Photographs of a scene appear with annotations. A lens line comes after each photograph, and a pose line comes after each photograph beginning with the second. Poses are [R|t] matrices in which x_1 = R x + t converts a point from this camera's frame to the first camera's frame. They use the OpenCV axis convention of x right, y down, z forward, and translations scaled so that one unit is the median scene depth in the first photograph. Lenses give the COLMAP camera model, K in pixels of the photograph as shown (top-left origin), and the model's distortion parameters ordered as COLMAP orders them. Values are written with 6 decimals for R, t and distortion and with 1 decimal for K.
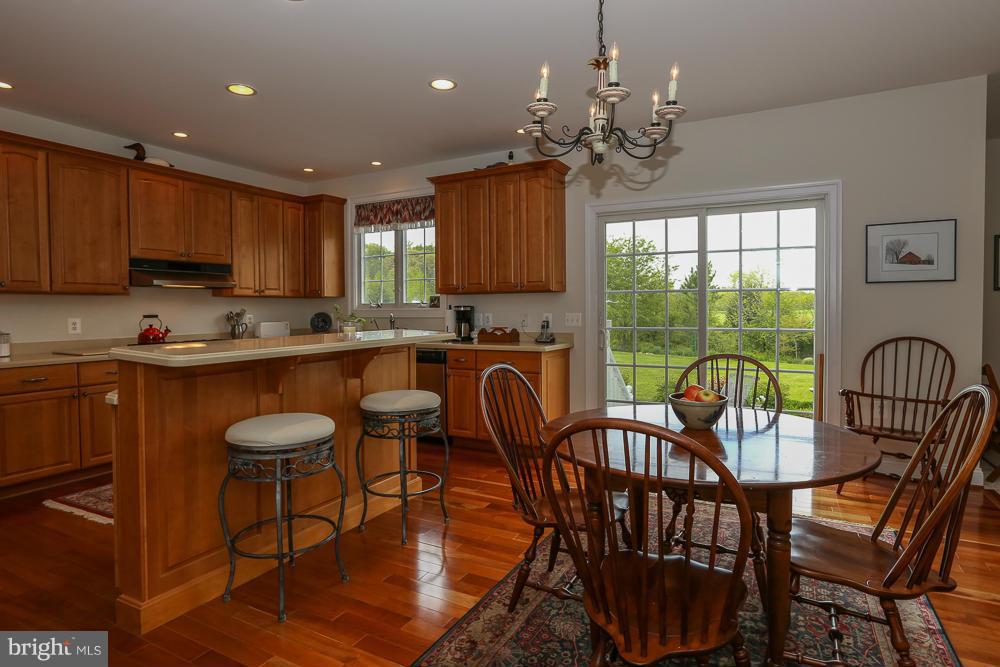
lens RADIAL K [[538.1, 0, 508.0], [0, 538.1, 322.8], [0, 0, 1]] dist [-0.029120, 0.018676]
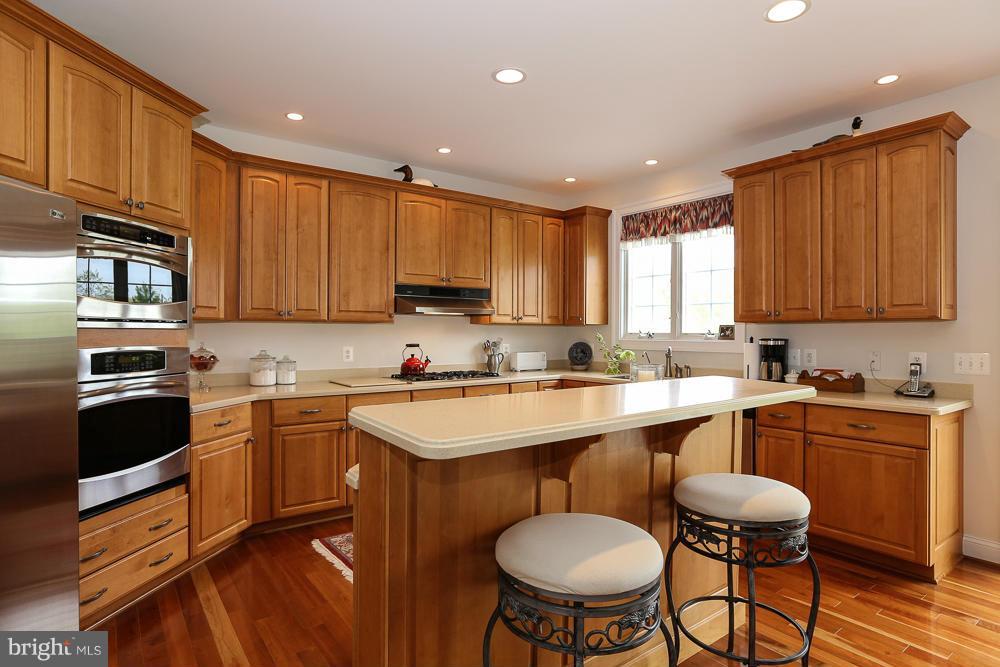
lens RADIAL K [[538.1, 0, 496.5], [0, 538.1, 335.5], [0, 0, 1]] dist [-0.029120, 0.018676]
pose [[0.901741, 0.013354, -0.432071, -0.113534], [-0.022453, 0.999620, -0.015964, -0.016210], [0.431694, 0.024097, 0.901698, 0.184968]]
